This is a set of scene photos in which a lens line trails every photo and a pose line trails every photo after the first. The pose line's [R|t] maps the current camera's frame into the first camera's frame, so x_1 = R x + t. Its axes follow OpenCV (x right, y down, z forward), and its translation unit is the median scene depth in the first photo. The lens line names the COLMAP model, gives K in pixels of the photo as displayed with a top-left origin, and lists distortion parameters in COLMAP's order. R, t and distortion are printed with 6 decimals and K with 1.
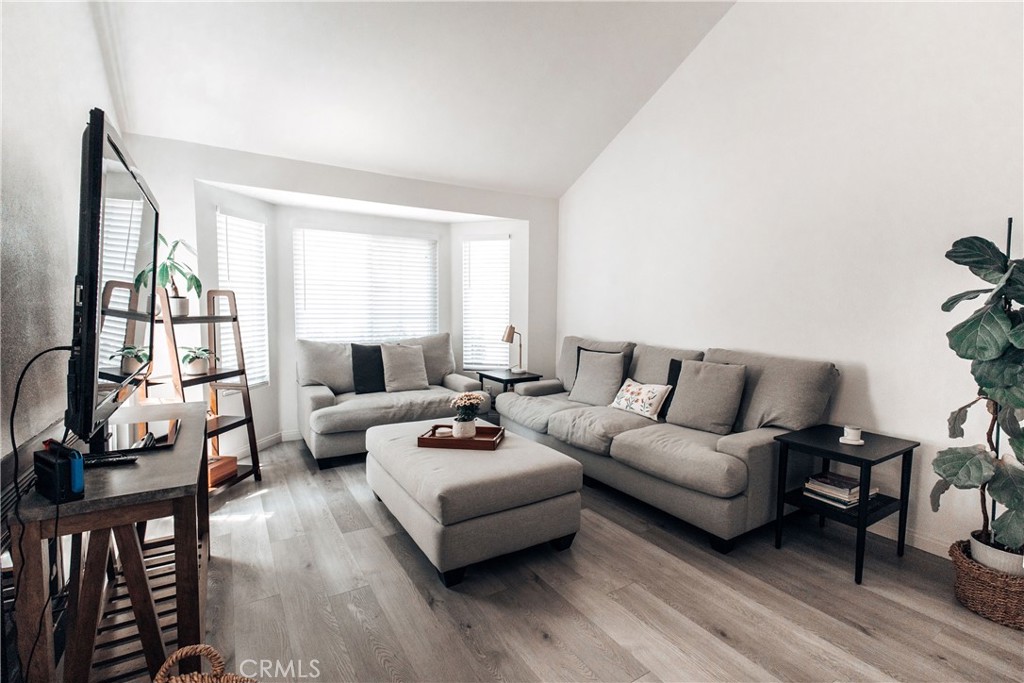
lens RADIAL K [[468.5, 0, 512.0], [0, 468.5, 341.5], [0, 0, 1]] dist [0.003240, 0.000130]
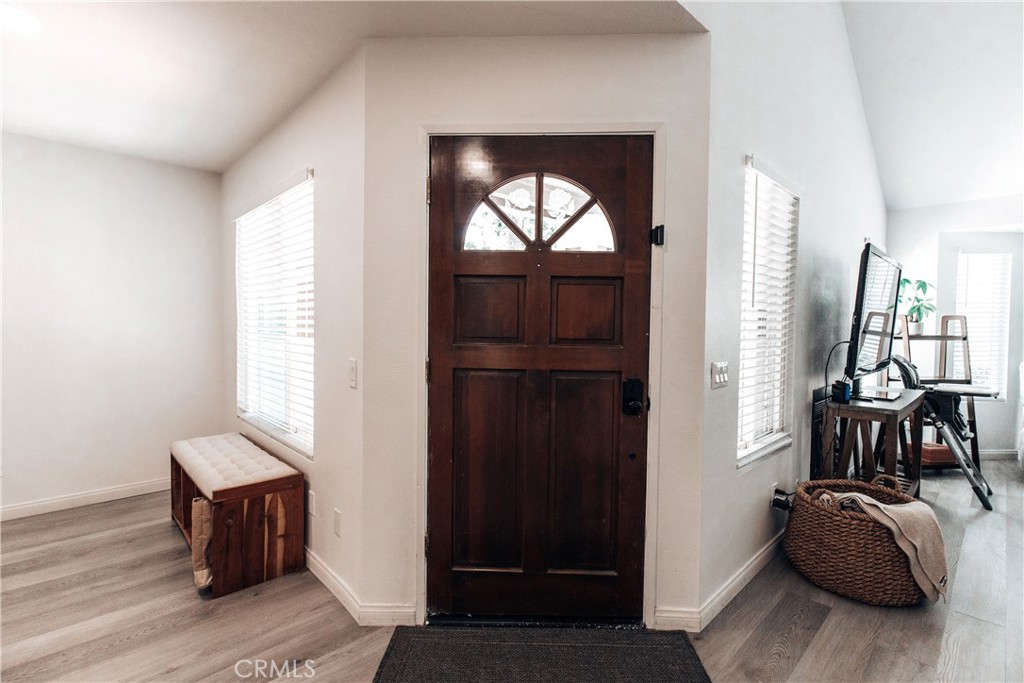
lens RADIAL K [[468.5, 0, 512.0], [0, 468.5, 341.5], [0, 0, 1]] dist [0.003240, 0.000130]
pose [[0.205350, 0.021886, -0.978444, 0.419090], [-0.079438, 0.996824, 0.005625, 0.053407], [0.975459, 0.076571, 0.206436, -0.467663]]
